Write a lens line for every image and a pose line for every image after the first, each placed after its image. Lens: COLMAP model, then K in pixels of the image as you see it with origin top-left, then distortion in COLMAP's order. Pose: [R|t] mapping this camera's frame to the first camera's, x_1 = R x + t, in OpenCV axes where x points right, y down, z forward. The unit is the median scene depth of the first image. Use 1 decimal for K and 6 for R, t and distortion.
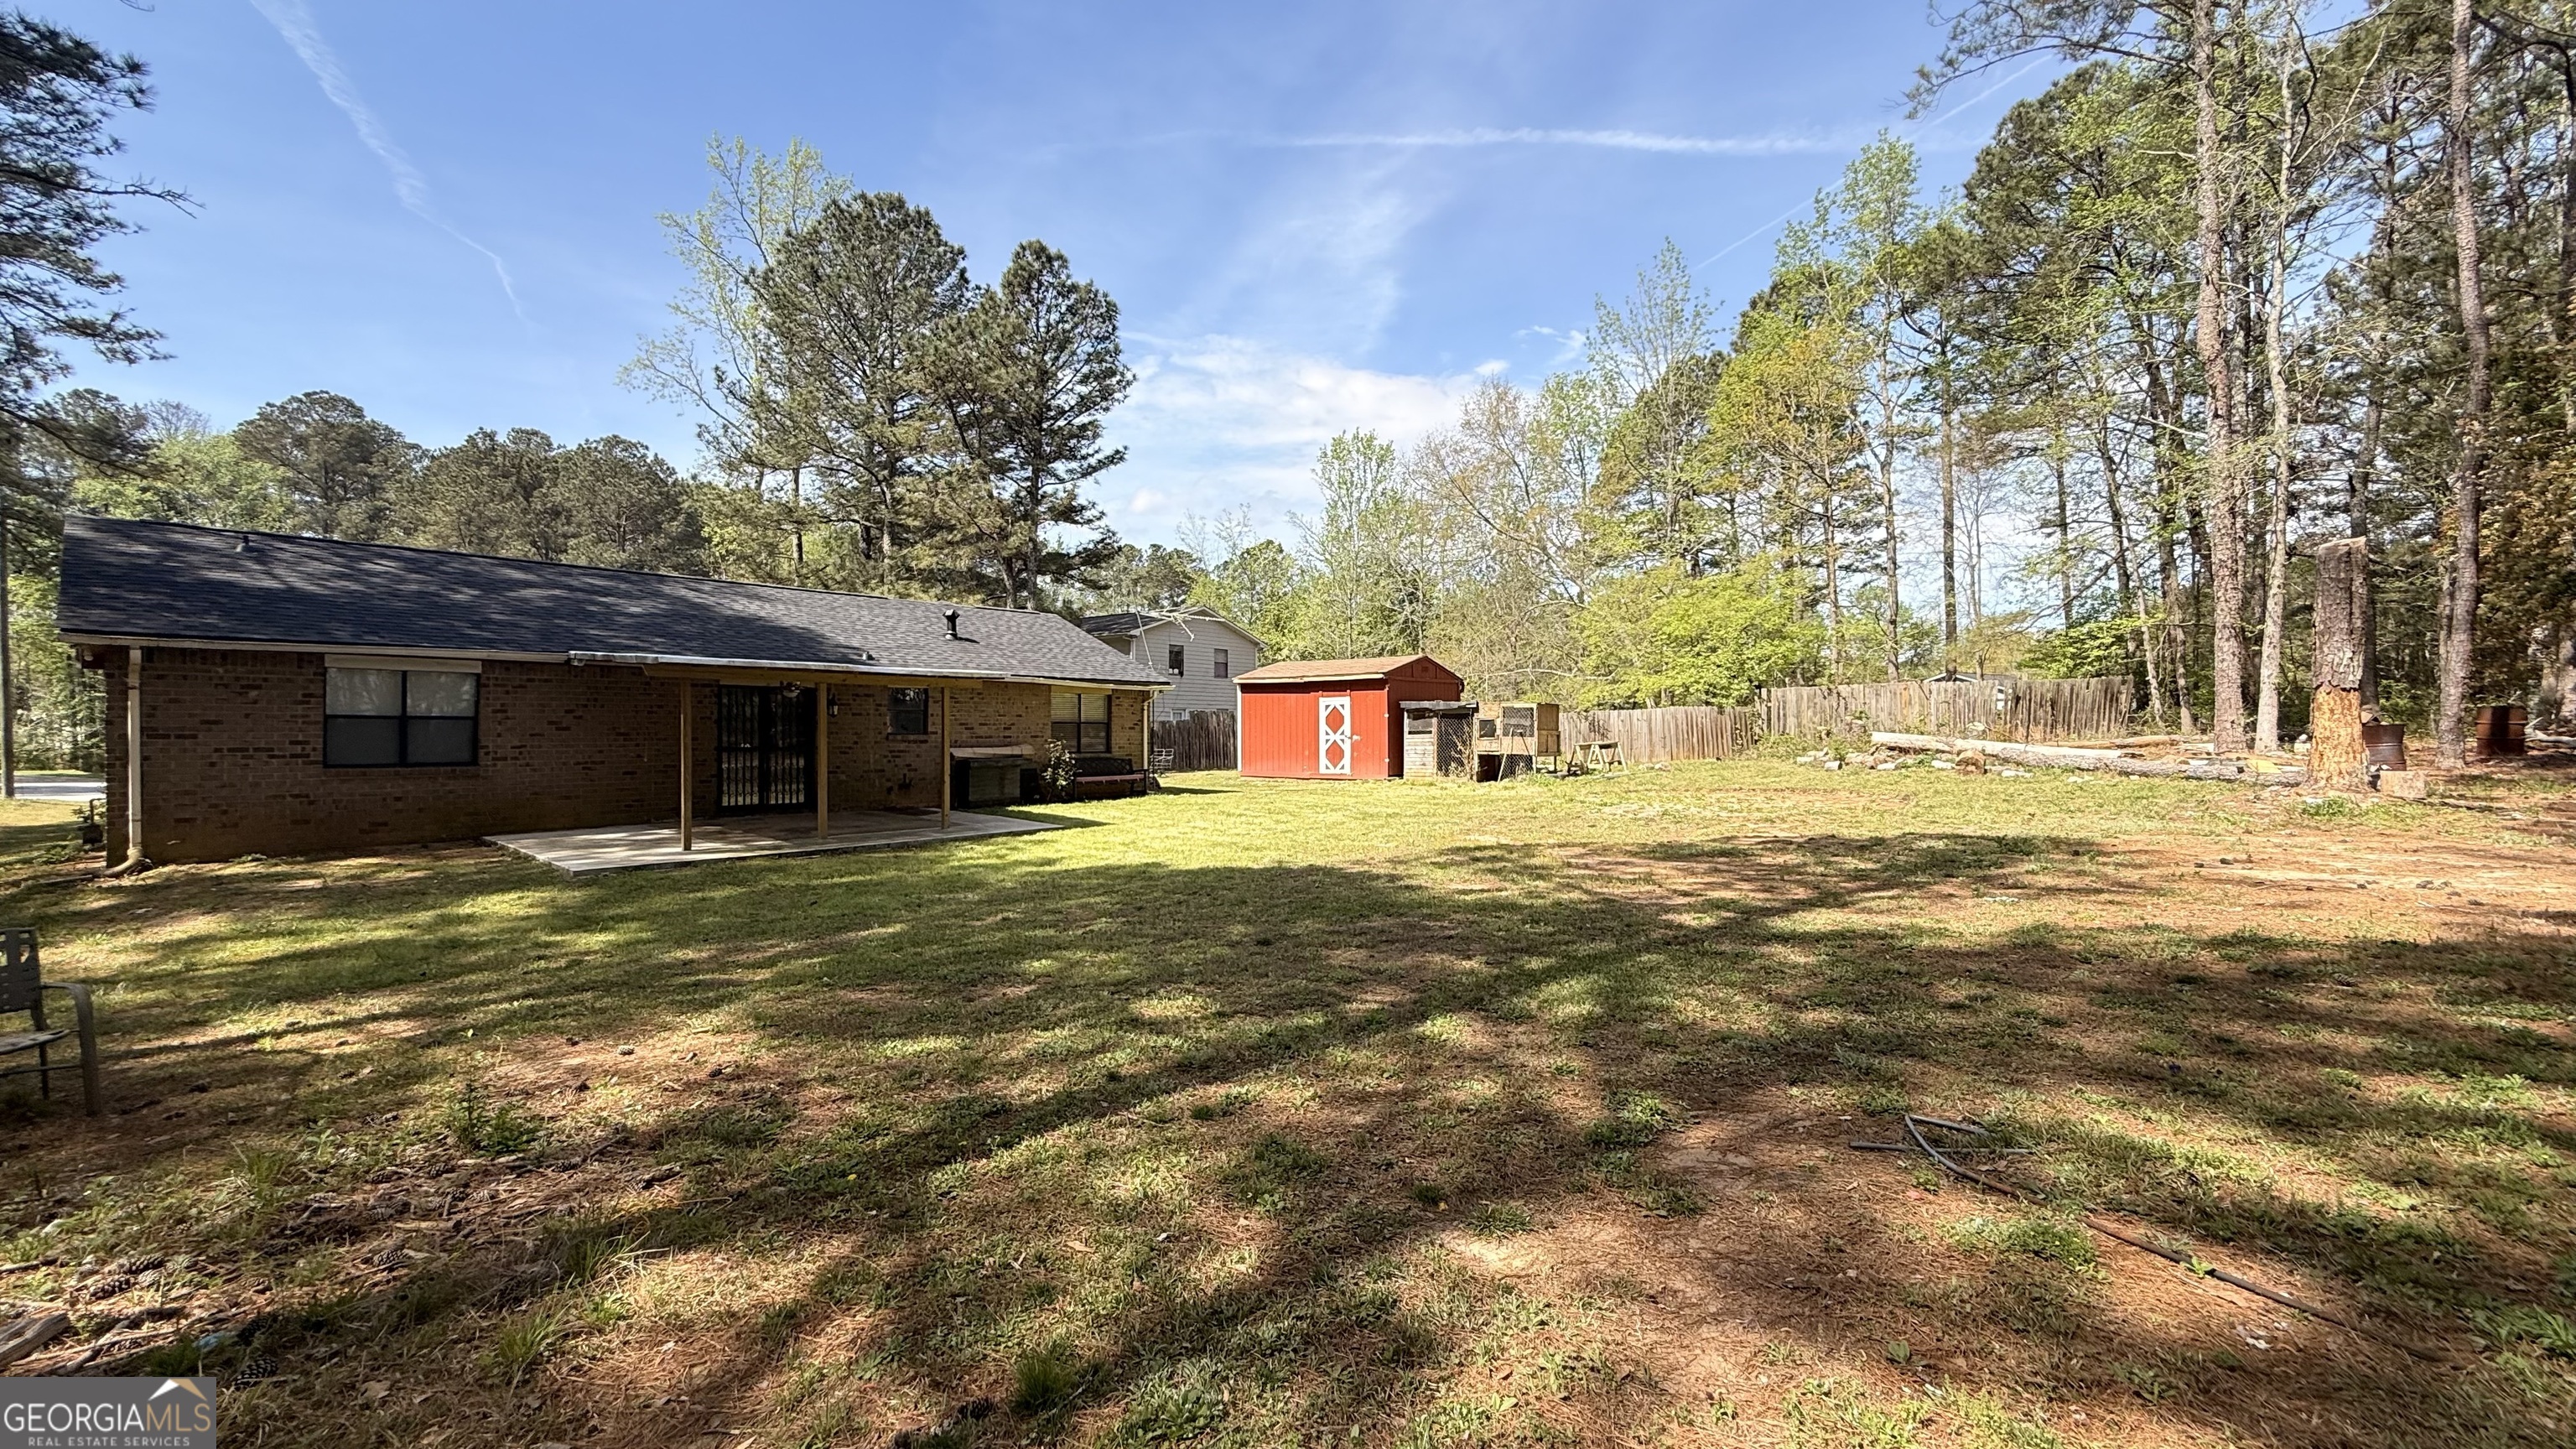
lens RADIAL K [[1033.4, 0, 1288.0], [0, 1033.4, 724.5], [0, 0, 1]] dist [-0.000105, -0.000015]
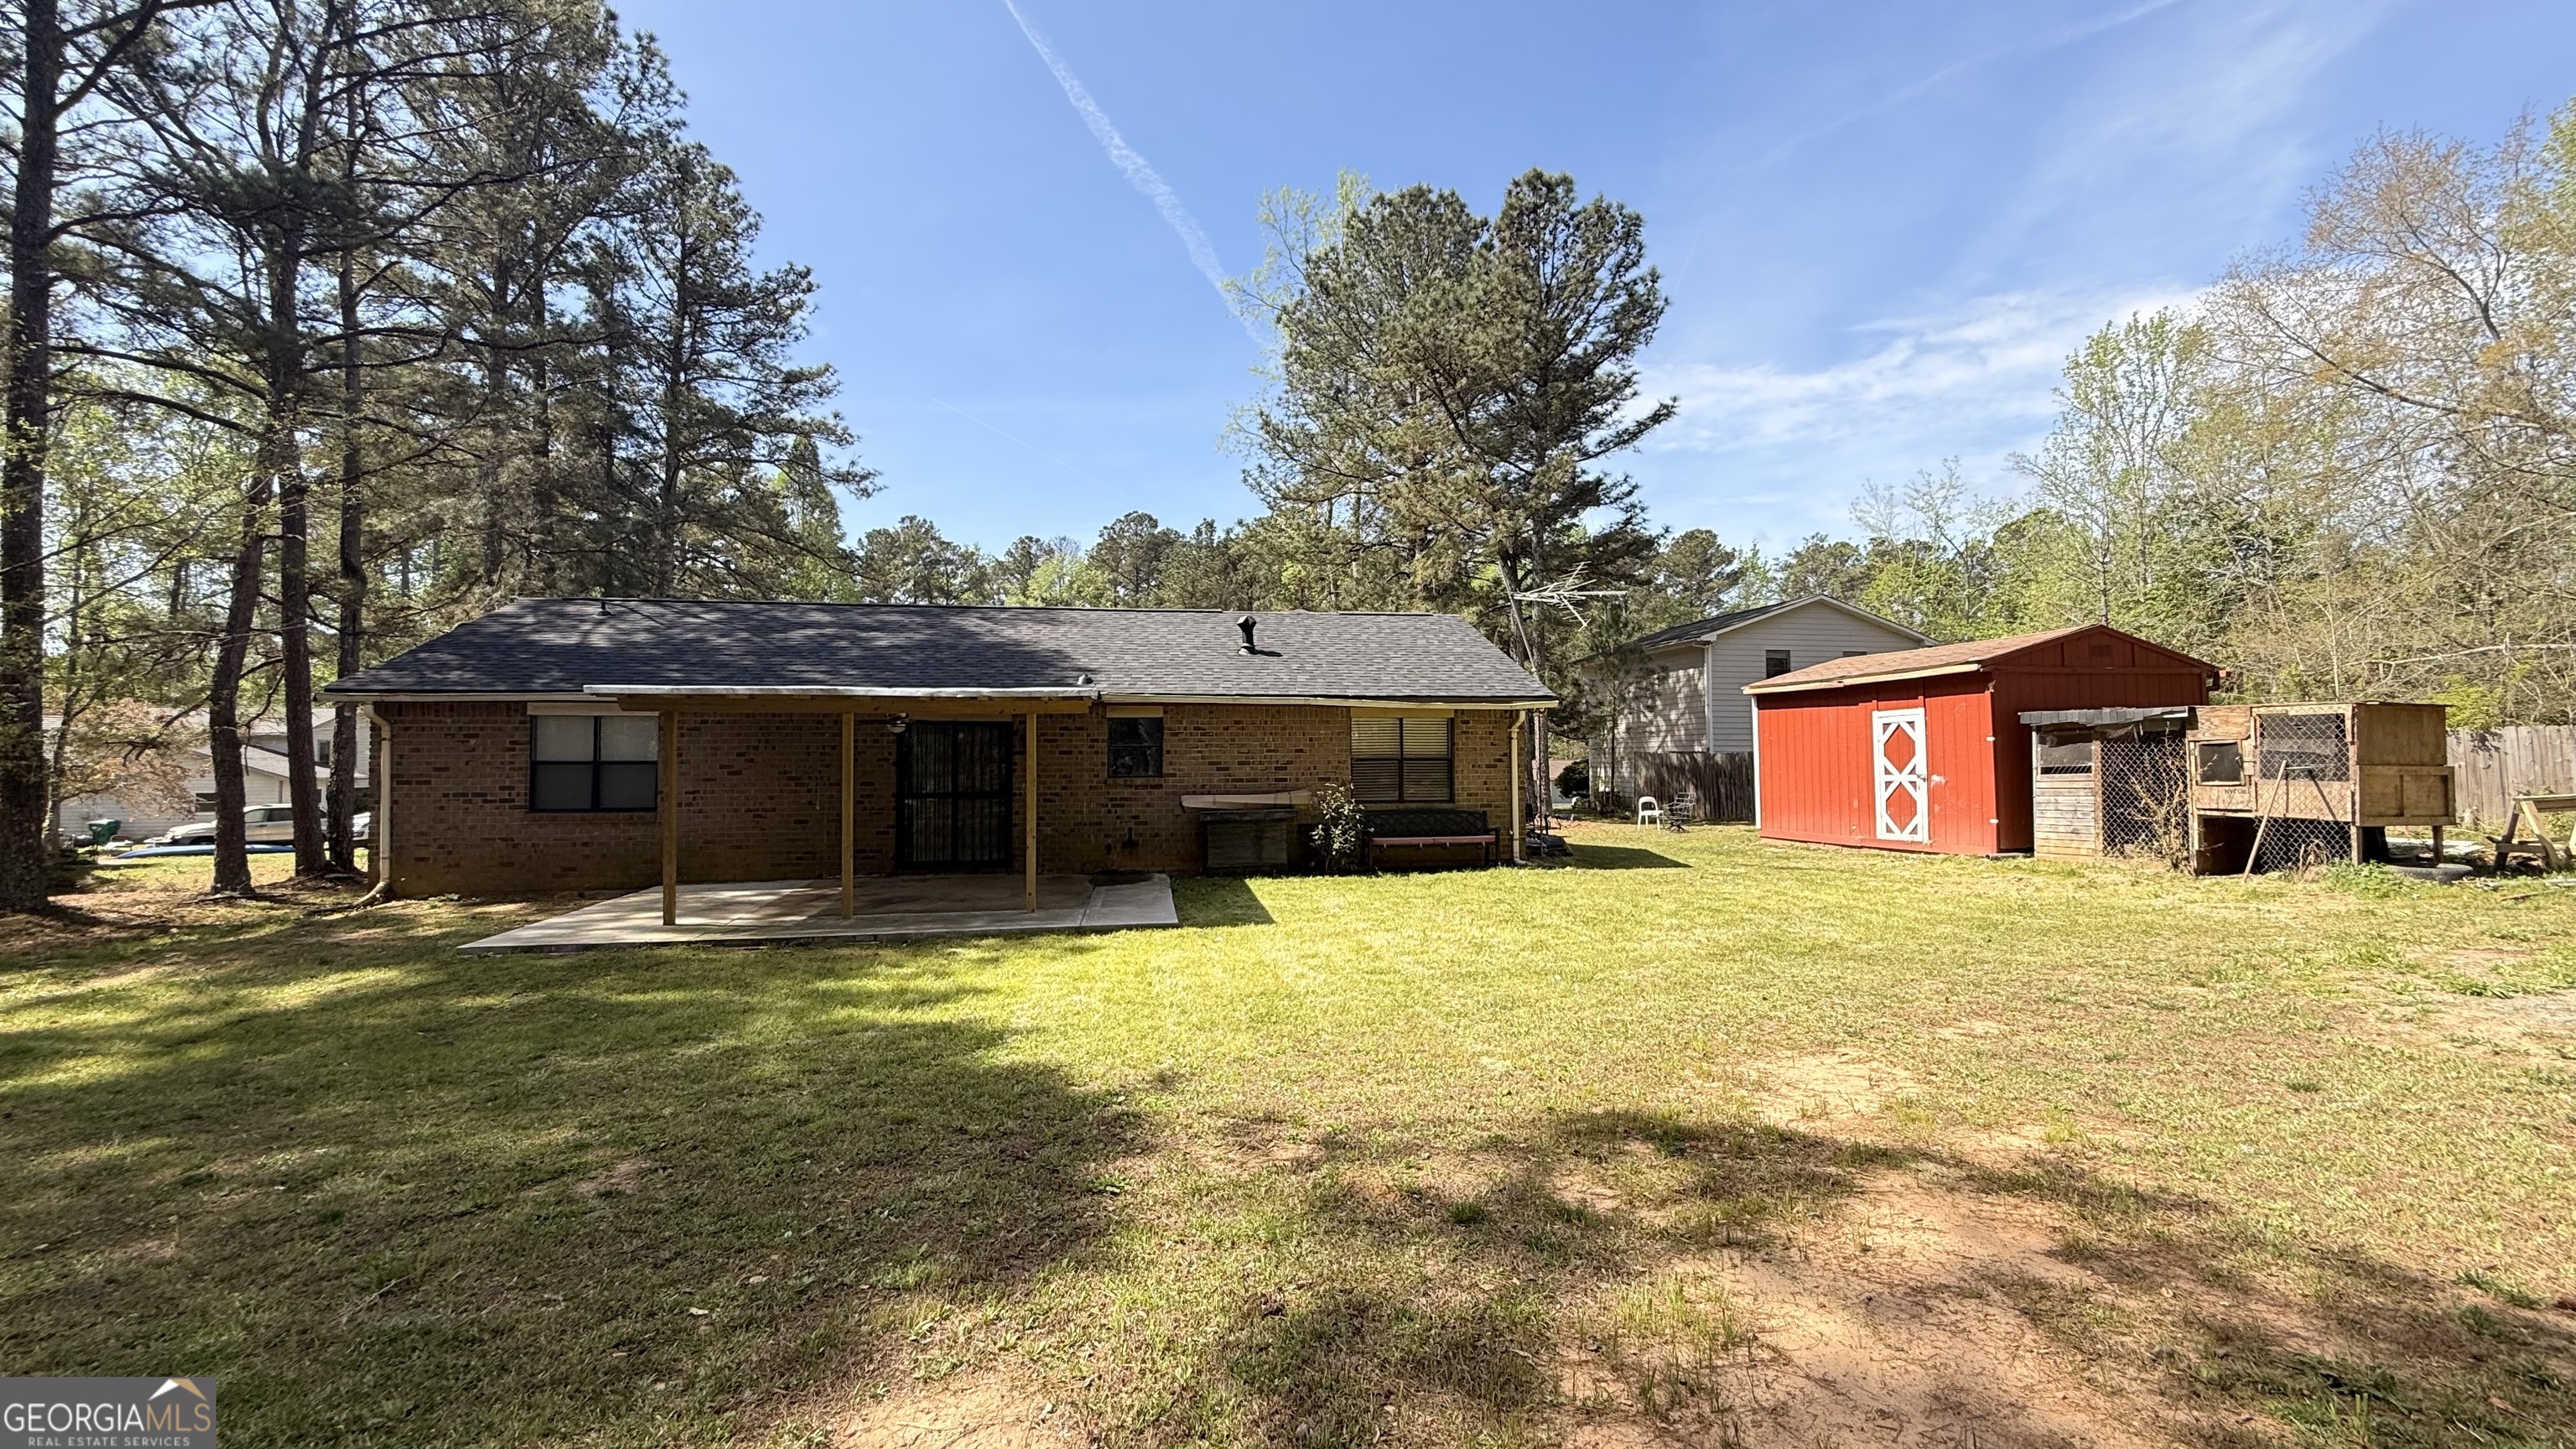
lens RADIAL K [[1033.4, 0, 1288.0], [0, 1033.4, 724.5], [0, 0, 1]] dist [-0.000105, -0.000015]
pose [[0.770999, -0.031223, -0.636070, 0.159441], [0.010245, 0.999276, -0.036634, -0.000120], [0.636754, 0.021728, 0.770761, 0.349942]]
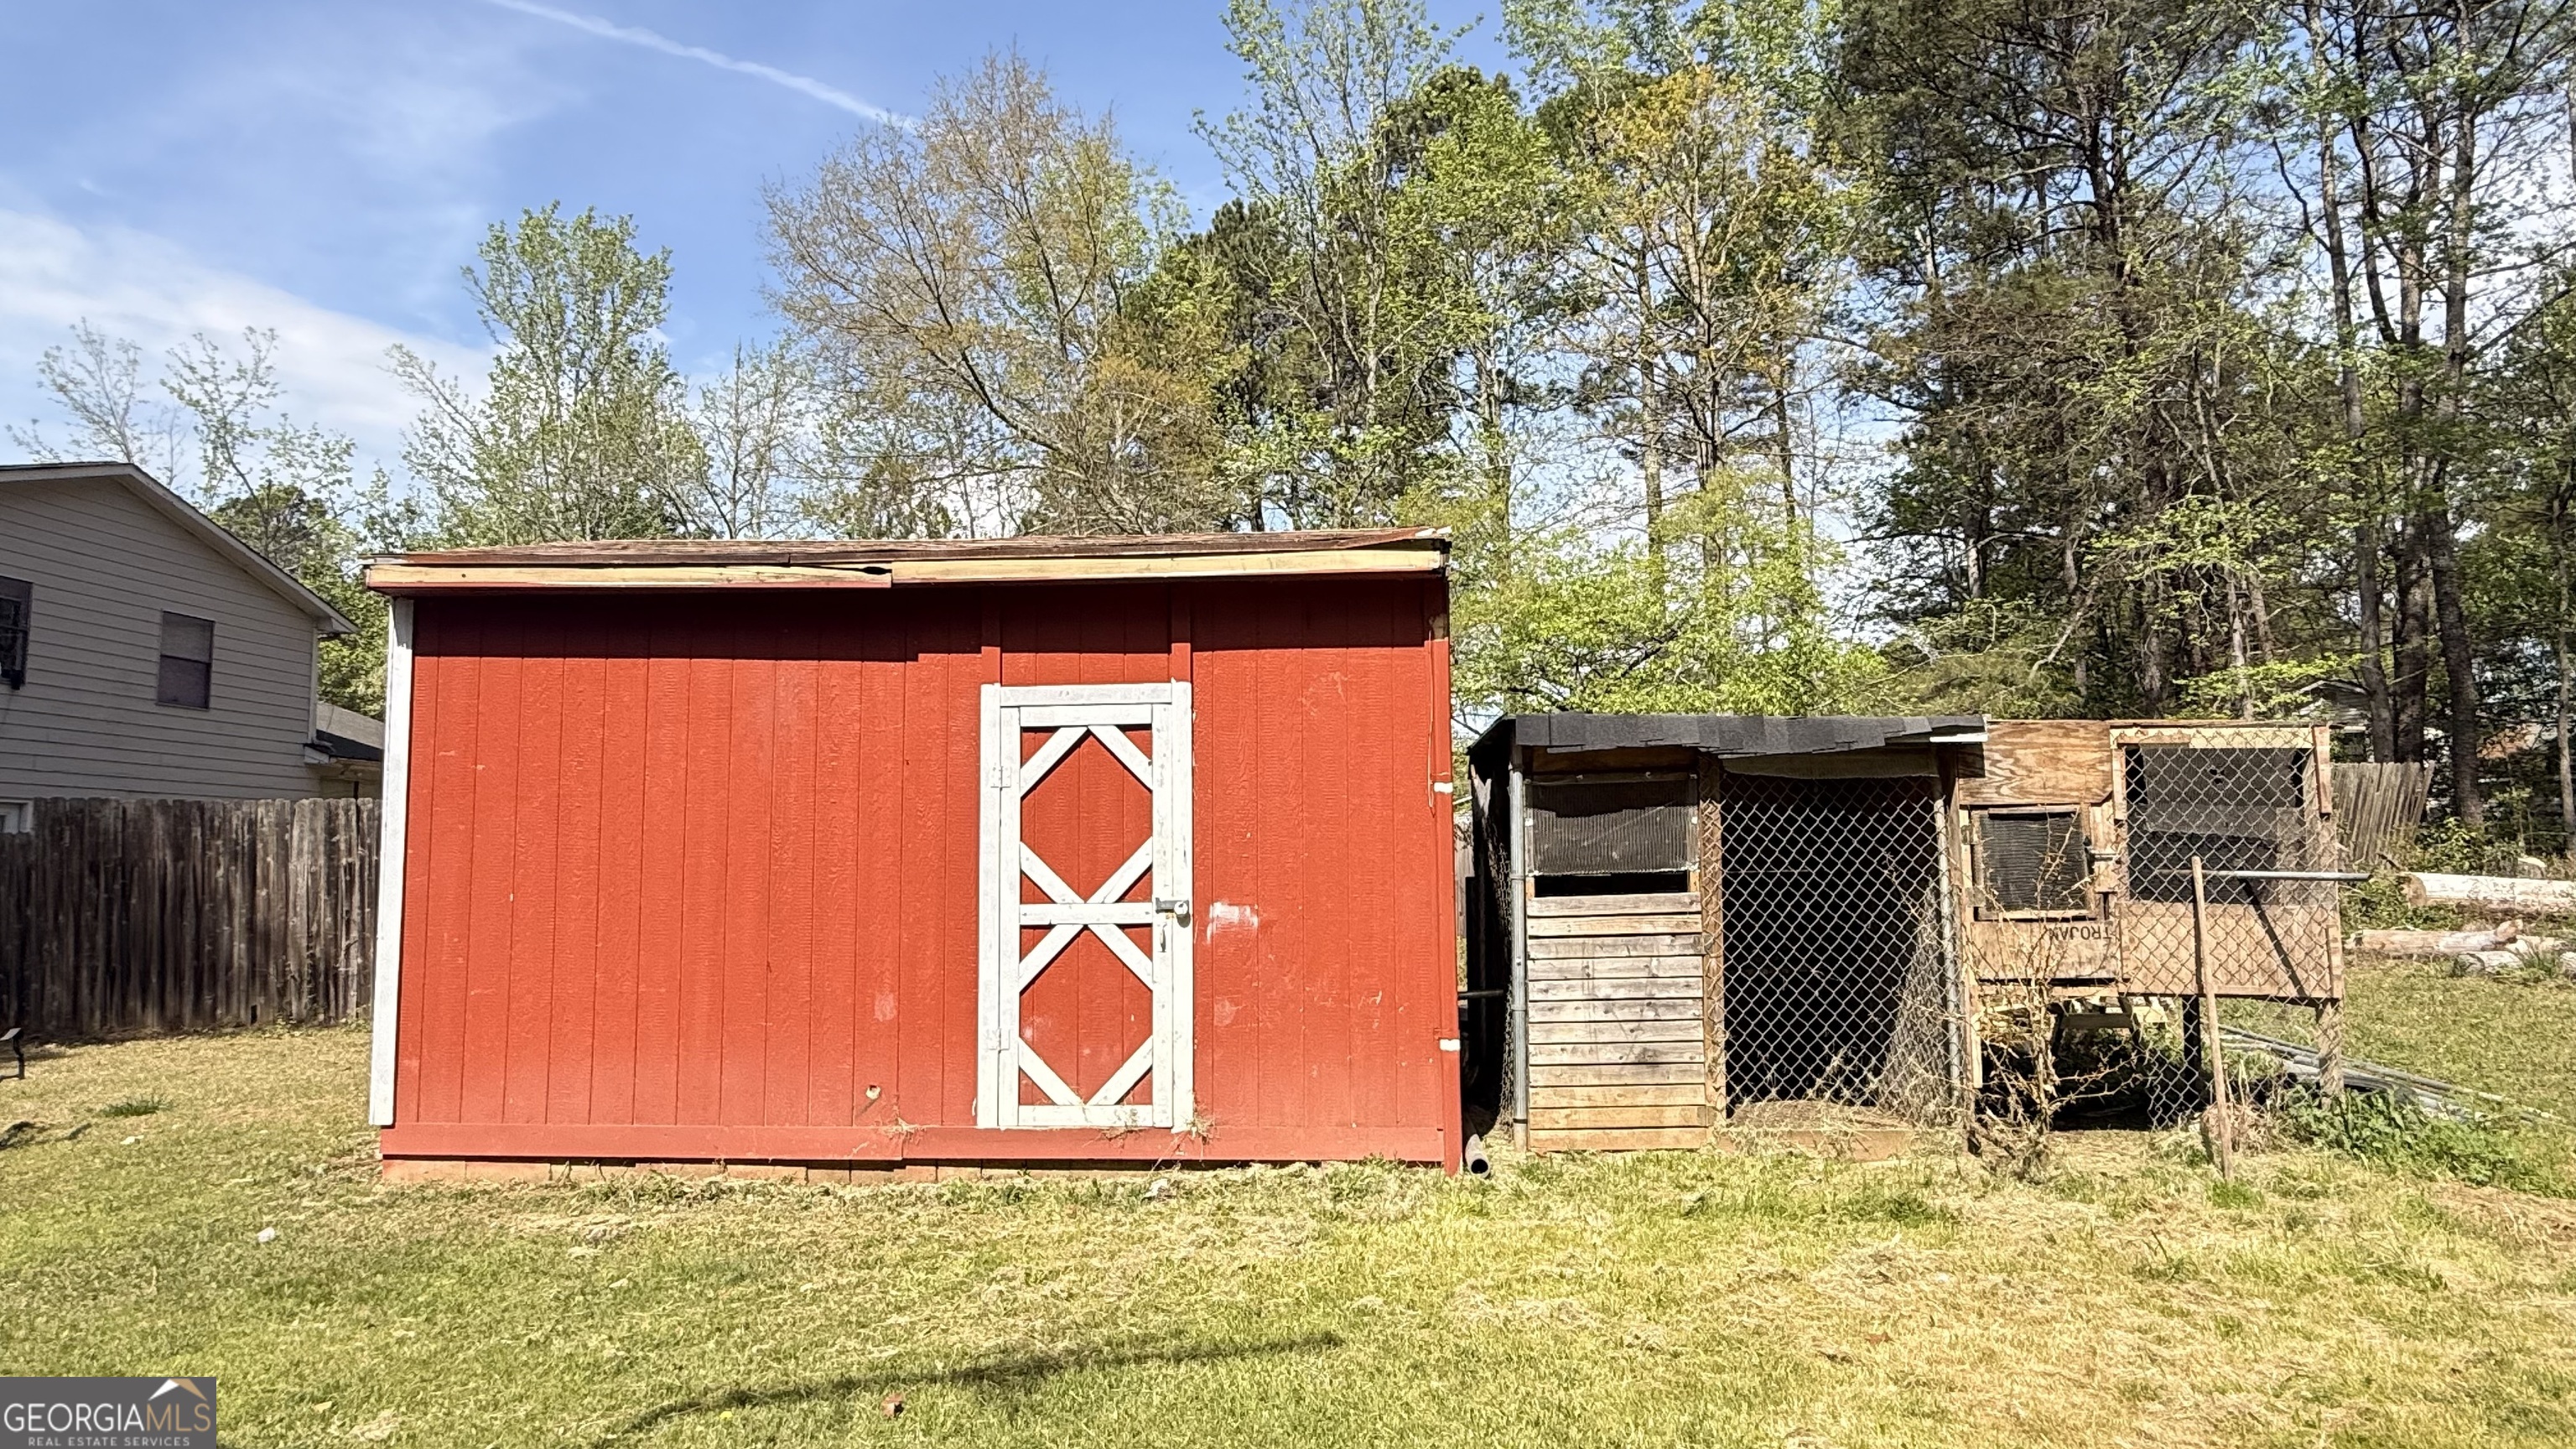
lens RADIAL K [[1482.0, 0, 1288.0], [0, 1482.0, 724.5], [0, 0, 1]] dist [-0.000161, 0.000631]
pose [[0.832407, 0.049894, 0.551914, -0.068133], [0.001945, 0.995669, -0.092944, 0.004213], [-0.554161, 0.078441, 0.828705, 0.818711]]
